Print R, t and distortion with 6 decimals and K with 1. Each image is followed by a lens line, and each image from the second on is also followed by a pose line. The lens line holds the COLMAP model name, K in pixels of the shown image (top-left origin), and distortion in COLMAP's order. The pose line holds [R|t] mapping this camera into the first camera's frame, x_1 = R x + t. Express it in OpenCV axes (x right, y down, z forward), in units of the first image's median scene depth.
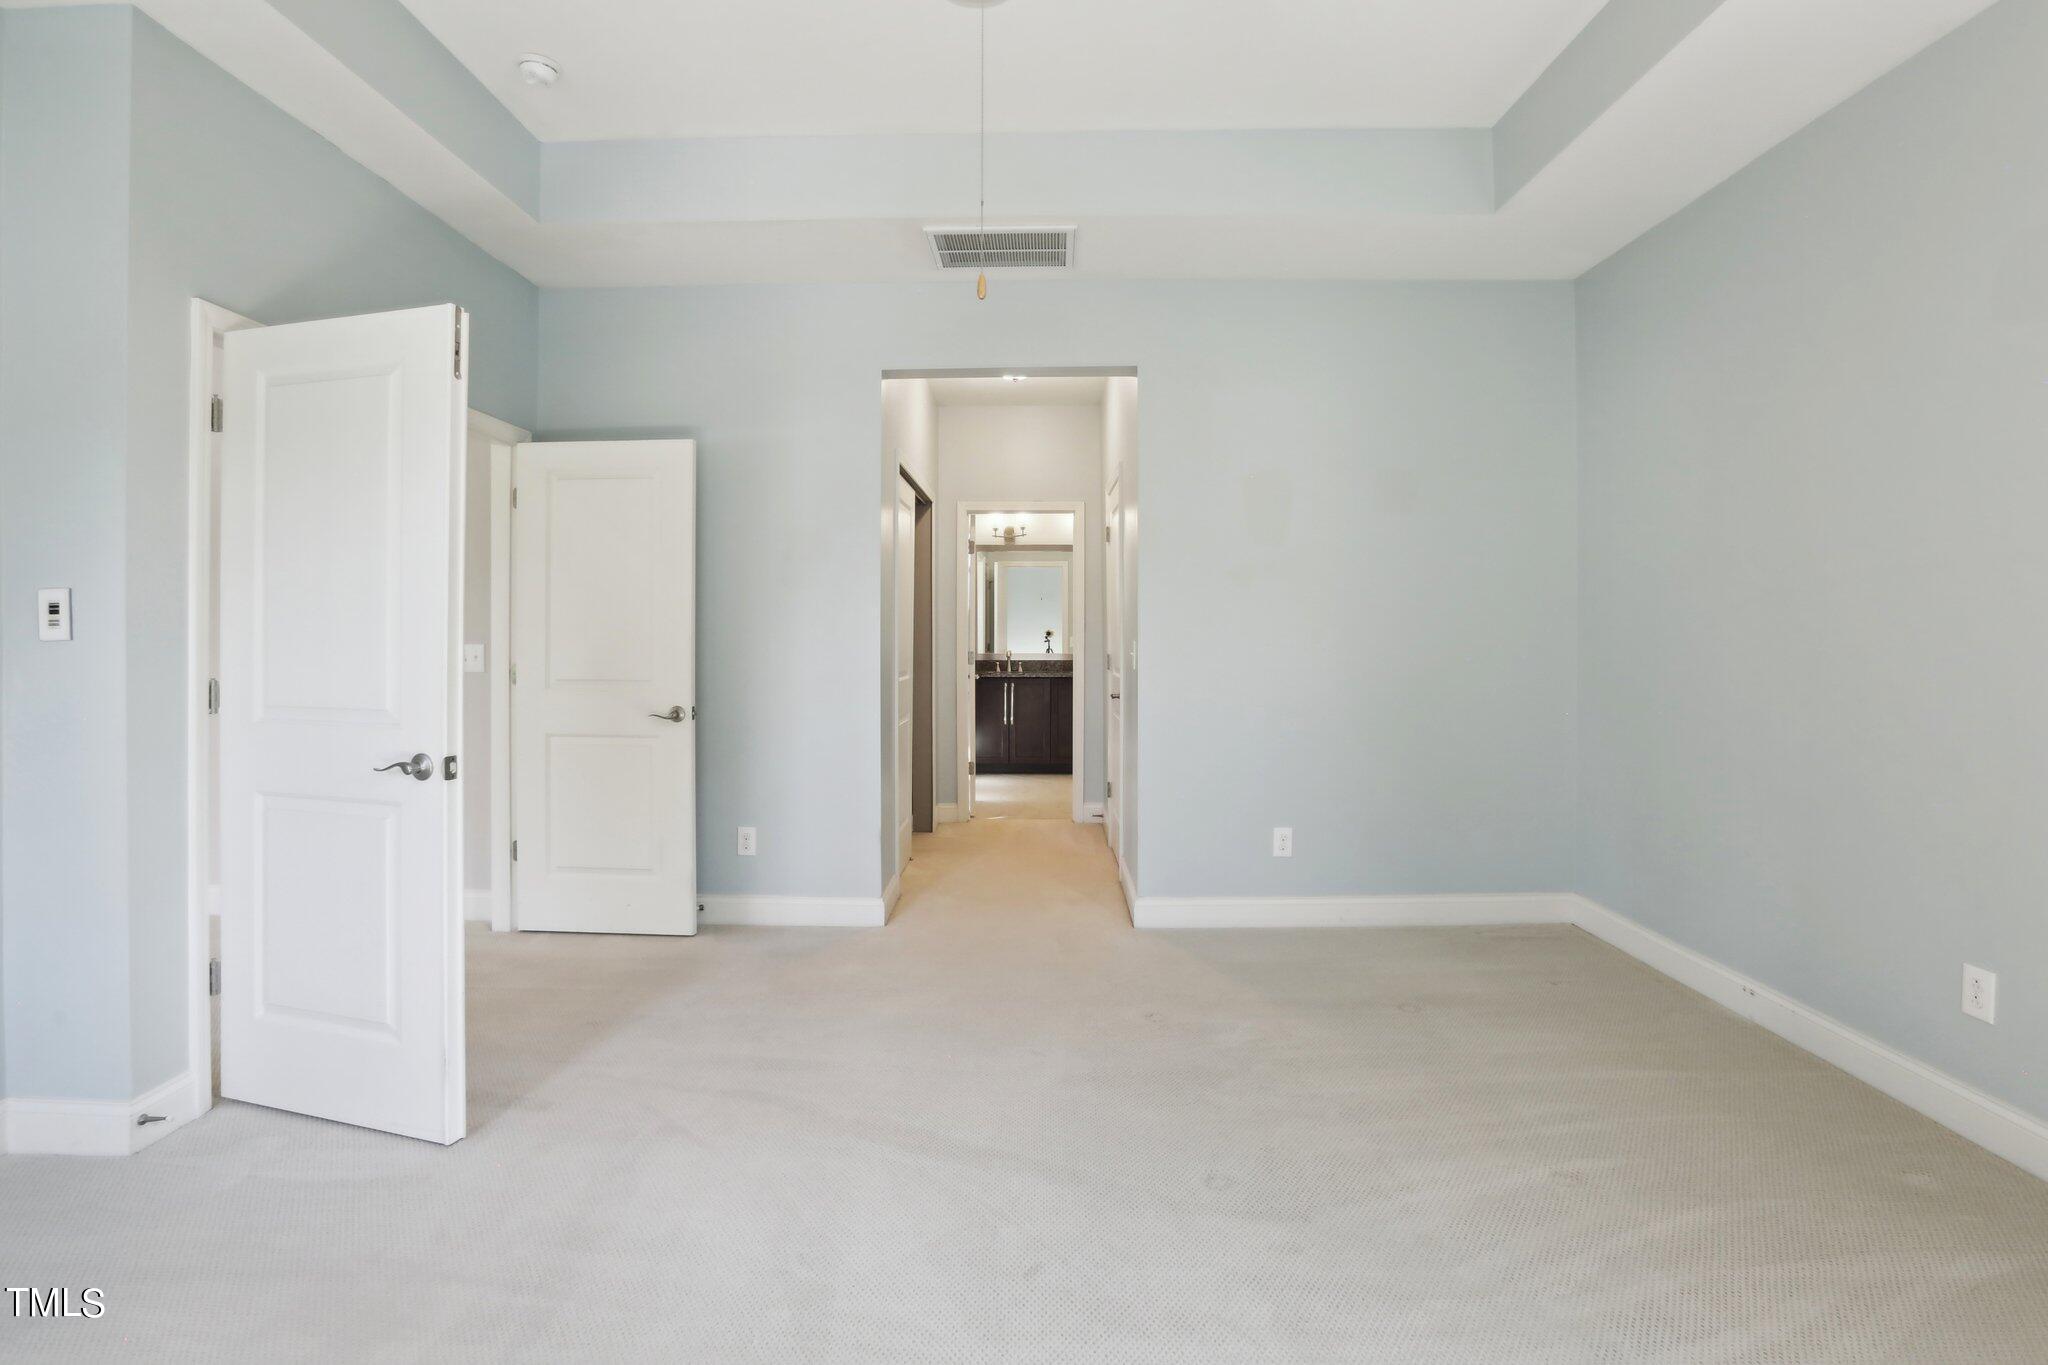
lens RADIAL K [[977.4, 0, 1067.8], [0, 977.4, 634.5], [0, 0, 1]] dist [-0.025368, 0.001008]
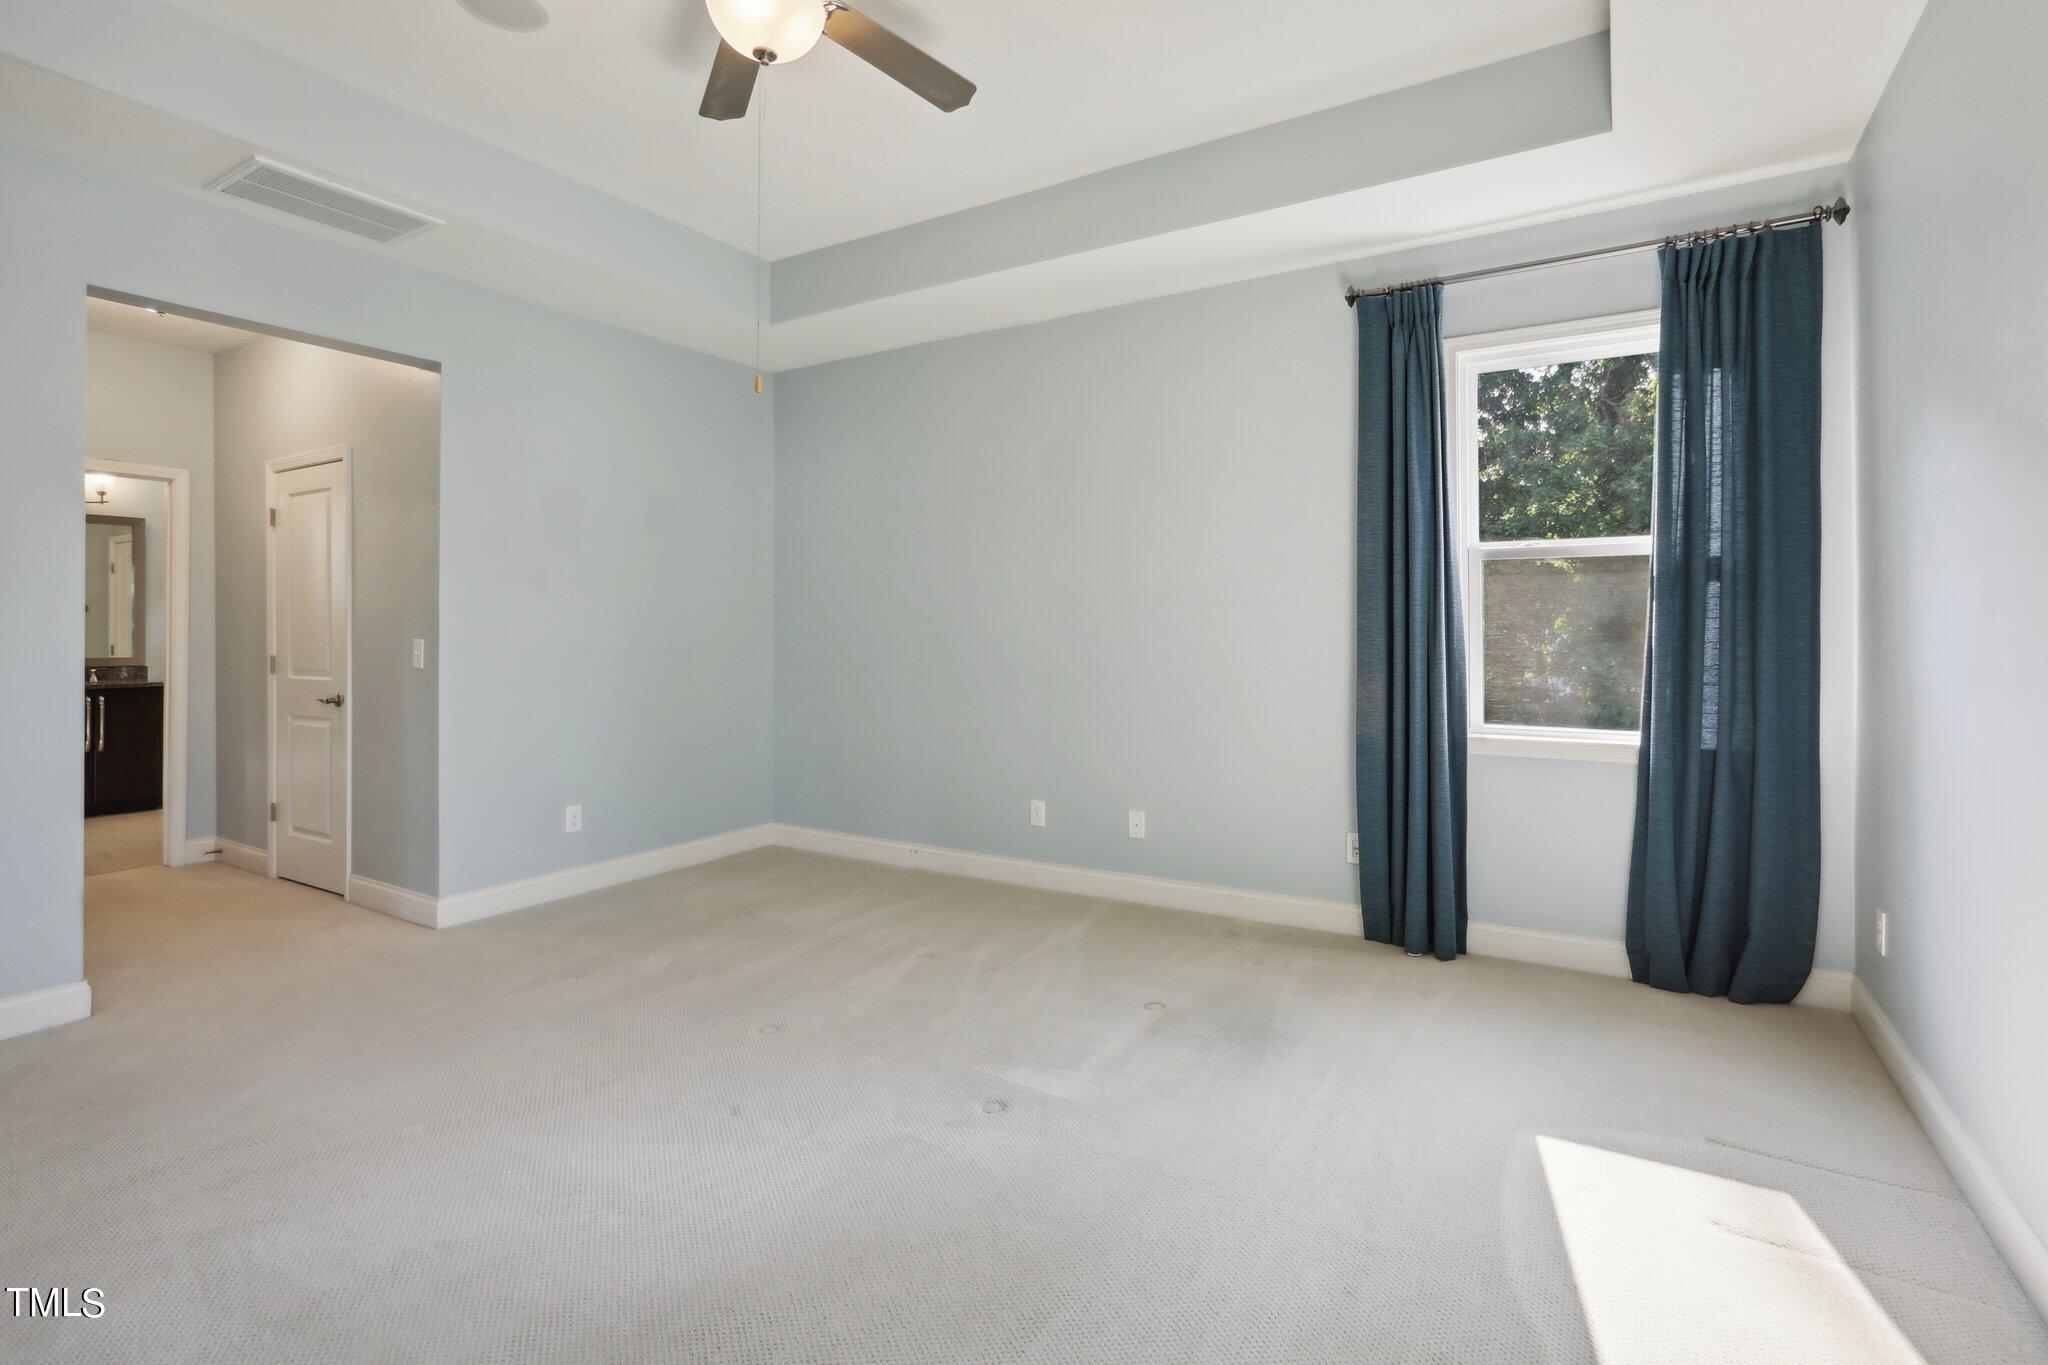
lens RADIAL K [[946.7, 0, 1031.3], [0, 946.7, 651.6], [0, 0, 1]] dist [-0.046202, 0.028987]
pose [[0.520715, -0.014576, 0.853606, -0.422409], [0.001072, 0.999865, 0.016419, 0.003590], [-0.853730, -0.007635, 0.520660, -0.008162]]
